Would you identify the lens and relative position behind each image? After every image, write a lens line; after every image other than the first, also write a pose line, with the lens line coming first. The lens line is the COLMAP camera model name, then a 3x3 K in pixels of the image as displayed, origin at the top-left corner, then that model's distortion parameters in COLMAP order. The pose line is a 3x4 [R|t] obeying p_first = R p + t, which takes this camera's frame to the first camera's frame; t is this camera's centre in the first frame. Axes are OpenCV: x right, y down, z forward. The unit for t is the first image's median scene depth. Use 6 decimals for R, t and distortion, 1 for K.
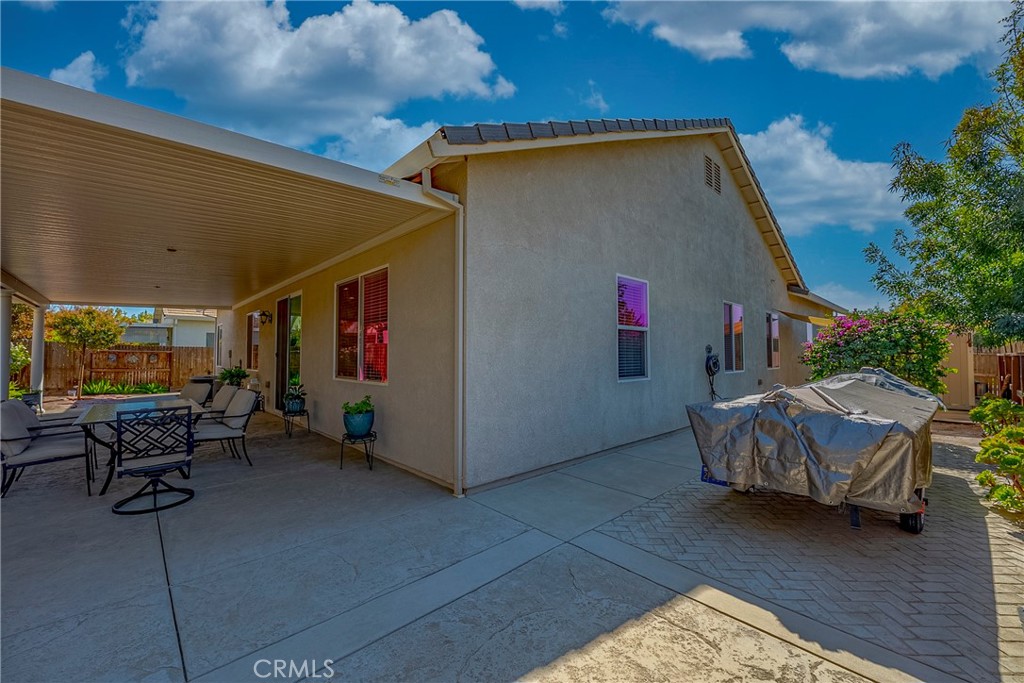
lens RADIAL K [[406.5, 0, 509.7], [0, 406.5, 340.0], [0, 0, 1]] dist [-0.015416, 0.001241]
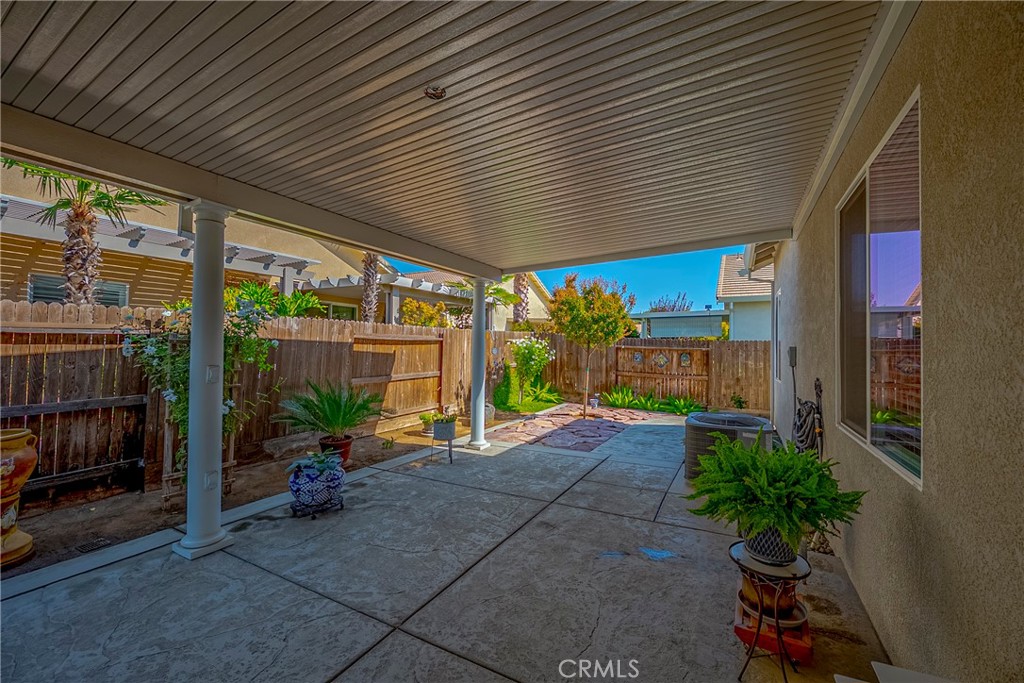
lens RADIAL K [[406.5, 0, 509.7], [0, 406.5, 340.0], [0, 0, 1]] dist [-0.015416, 0.001241]
pose [[0.297620, -0.011213, -0.954618, -0.350571], [0.022154, 0.999743, -0.004836, 0.012141], [0.954427, -0.019709, 0.297792, 0.541302]]
